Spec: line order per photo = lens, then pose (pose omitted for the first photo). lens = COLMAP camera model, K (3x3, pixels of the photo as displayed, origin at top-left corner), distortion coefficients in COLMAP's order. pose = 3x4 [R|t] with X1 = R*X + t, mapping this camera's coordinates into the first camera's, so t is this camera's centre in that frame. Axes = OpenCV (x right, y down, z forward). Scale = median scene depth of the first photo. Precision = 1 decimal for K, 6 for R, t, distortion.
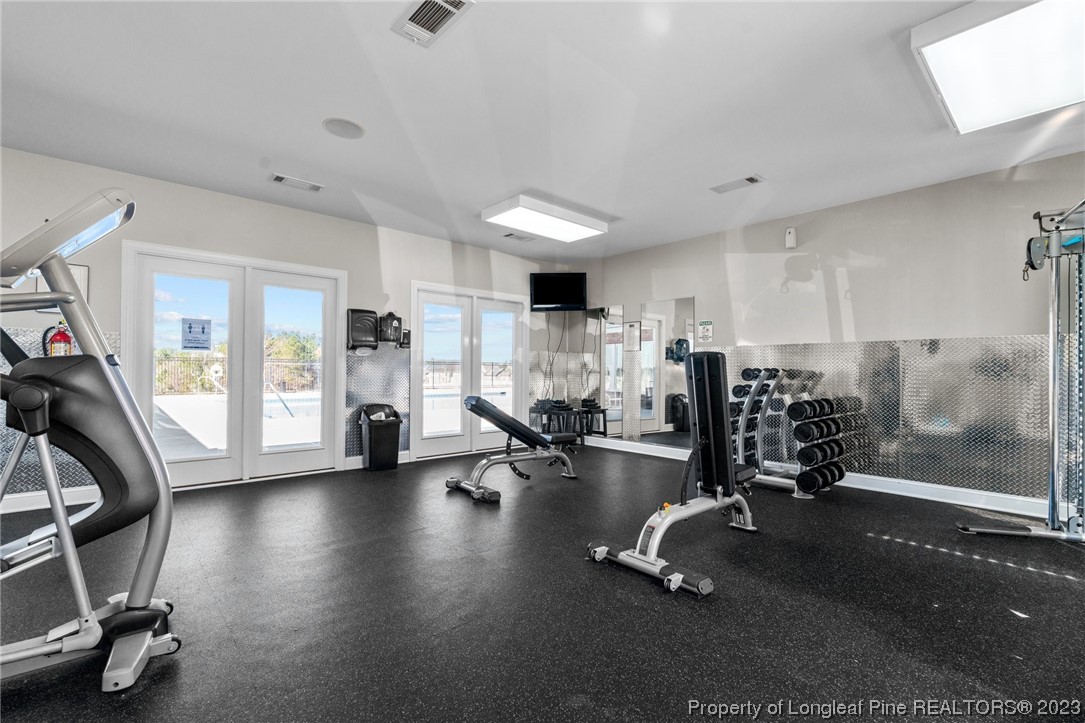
lens RADIAL K [[481.9, 0, 543.9], [0, 481.9, 367.6], [0, 0, 1]] dist [-0.007167, 0.000152]
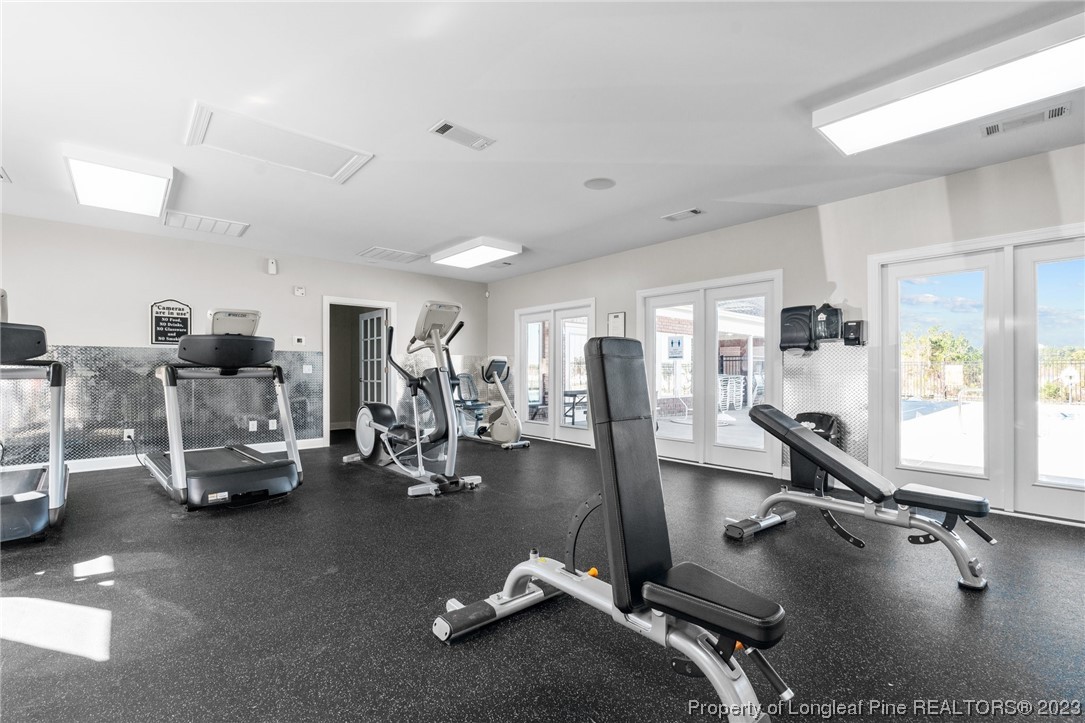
lens RADIAL K [[481.9, 0, 544.7], [0, 481.9, 365.4], [0, 0, 1]] dist [-0.007167, 0.000152]
pose [[-0.012879, -0.021859, -0.999678, 0.588762], [0.005151, 0.999746, -0.021927, 0.008567], [0.999904, -0.005431, -0.012763, 0.595785]]
